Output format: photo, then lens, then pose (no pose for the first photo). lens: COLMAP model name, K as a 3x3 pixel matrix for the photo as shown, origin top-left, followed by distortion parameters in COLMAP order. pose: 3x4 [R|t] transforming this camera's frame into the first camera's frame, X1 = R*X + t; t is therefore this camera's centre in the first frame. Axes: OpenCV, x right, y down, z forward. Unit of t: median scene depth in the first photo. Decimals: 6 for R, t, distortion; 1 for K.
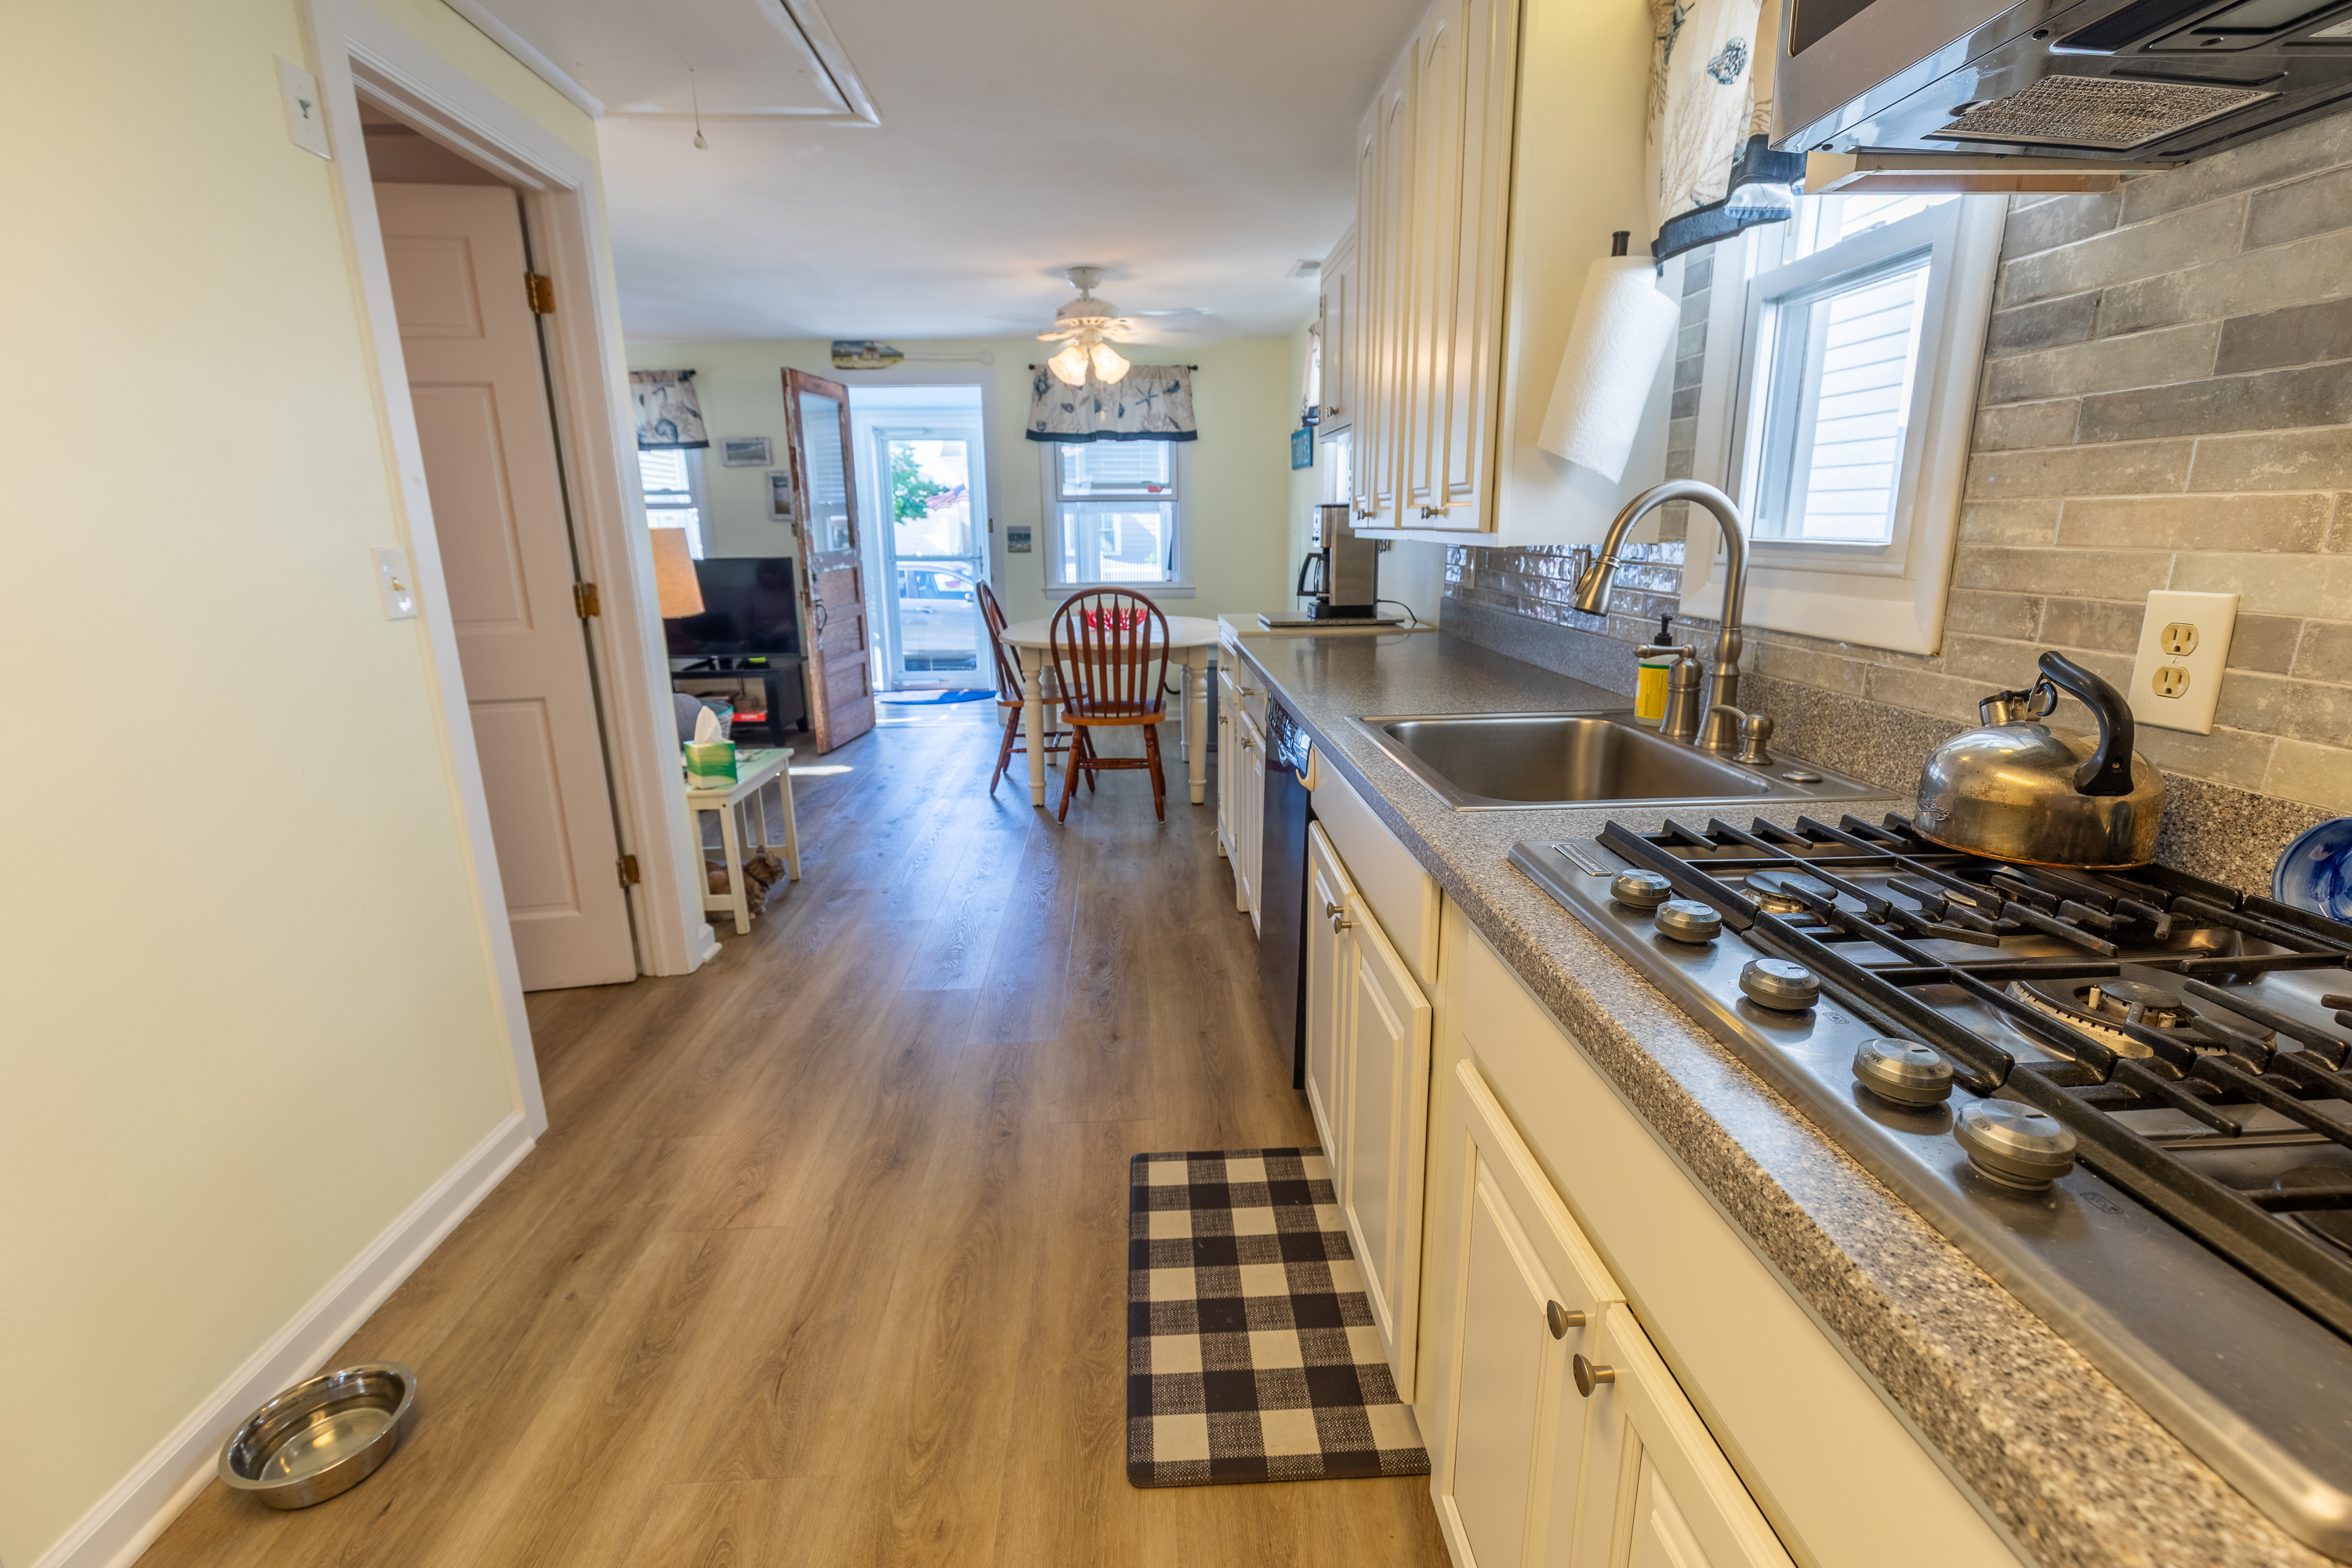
lens RADIAL K [[1040.8, 0, 1181.7], [0, 1040.8, 783.8], [0, 0, 1]] dist [0.000044, -0.001517]
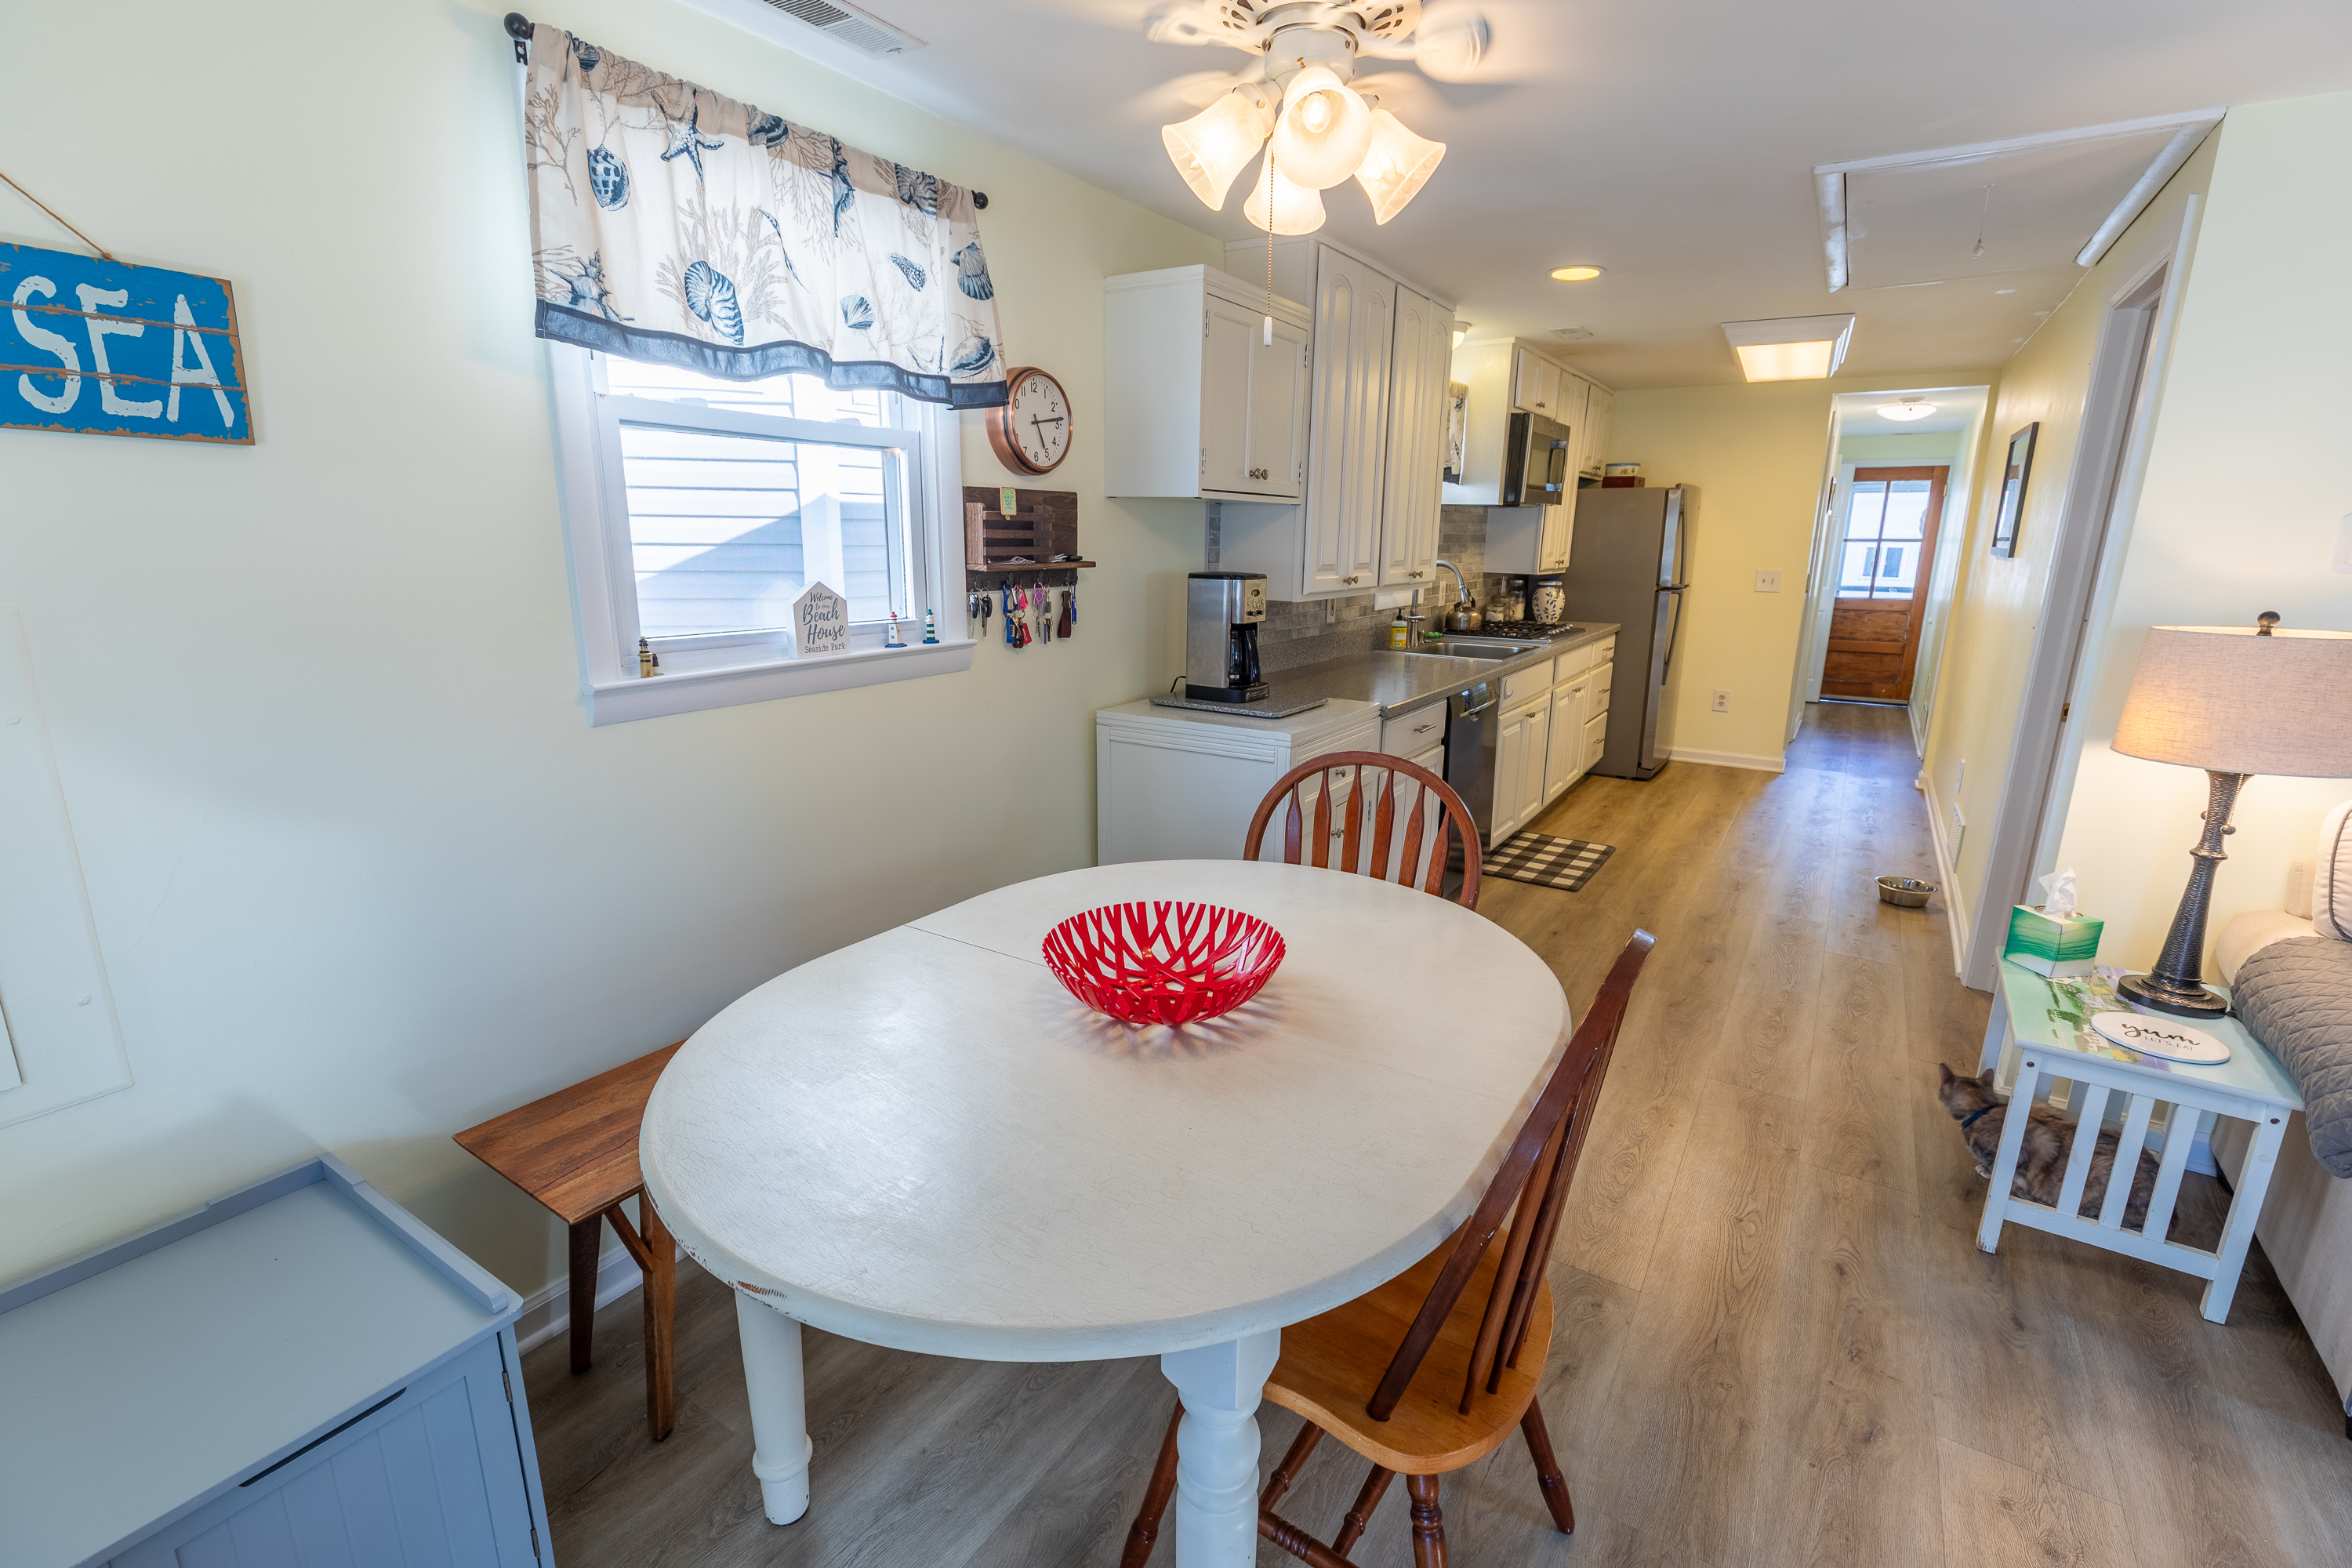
lens RADIAL K [[1040.8, 0, 1175.7], [0, 1040.8, 781.4], [0, 0, 1]] dist [0.000044, -0.001517]
pose [[-0.807151, -0.136392, 0.574373, -0.528961], [0.142886, 0.898880, 0.414244, -0.749574], [-0.572792, 0.416427, -0.706044, 2.680224]]
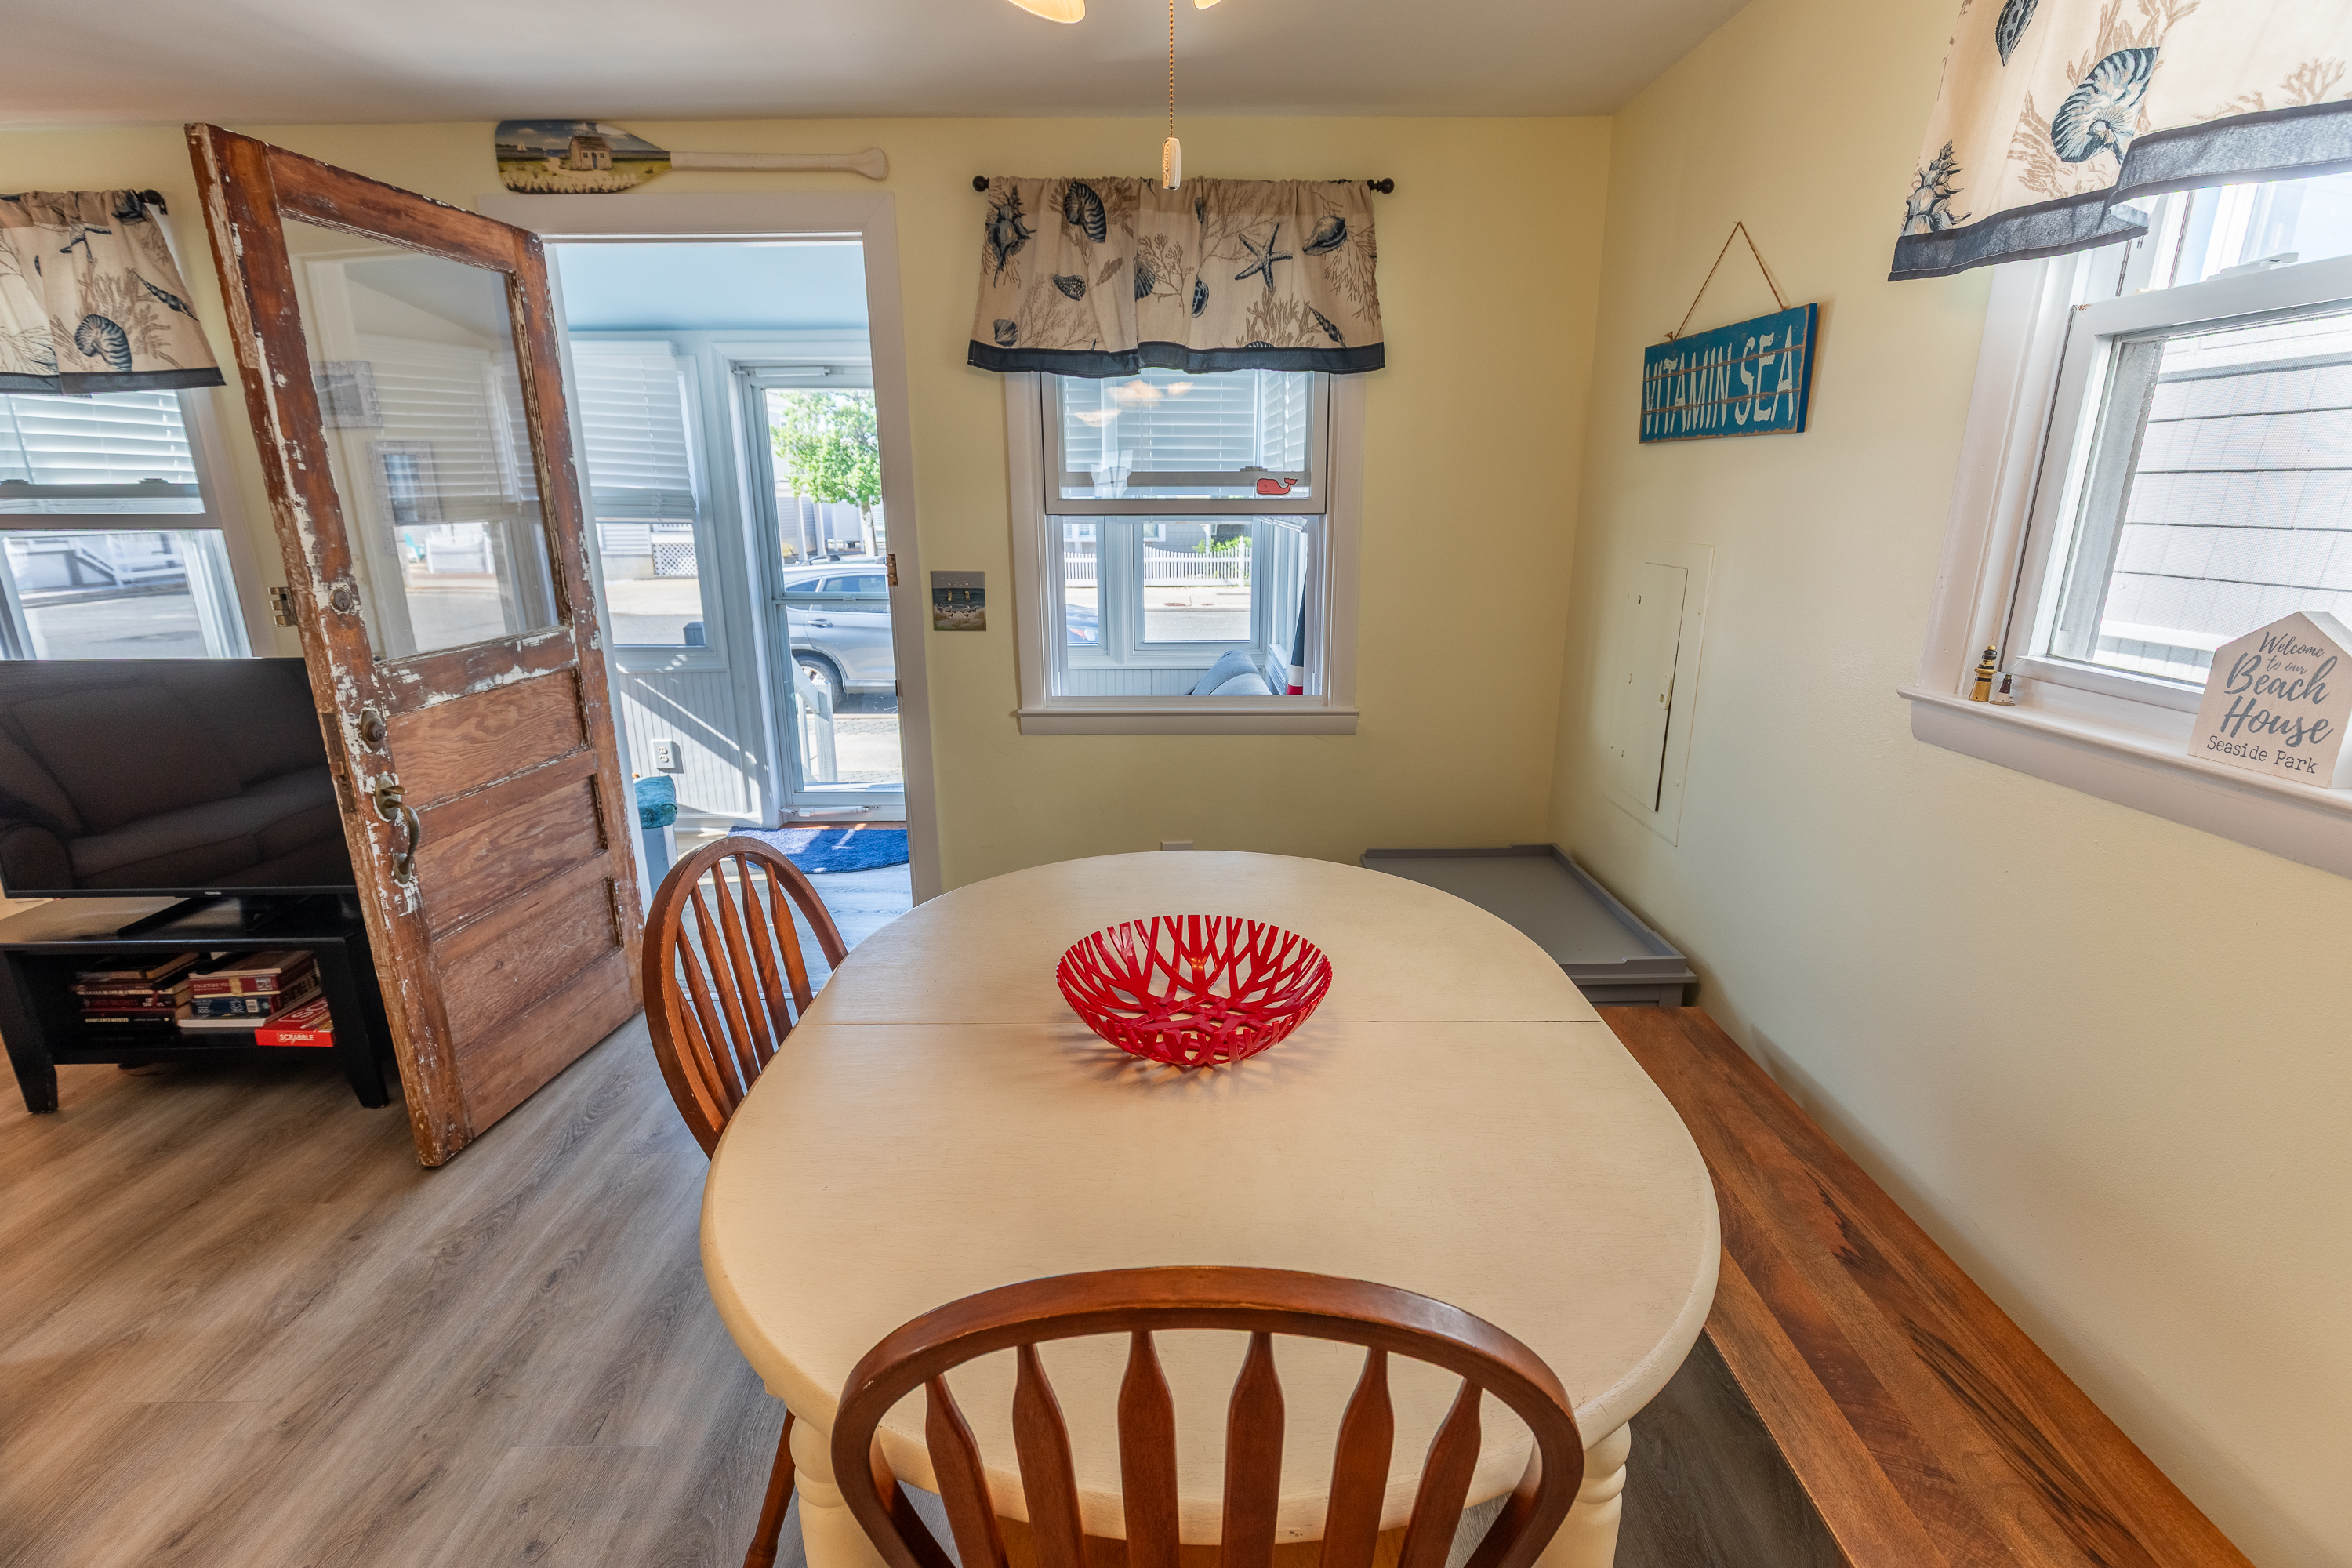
lens RADIAL K [[1040.8, 0, 1183.9], [0, 1040.8, 782.8], [0, 0, 1]] dist [0.000044, -0.001517]
pose [[0.999231, 0.014757, -0.036318, -0.131440], [-0.014013, 0.999688, 0.020655, -0.491979], [0.036611, -0.020130, 0.999127, 1.647166]]
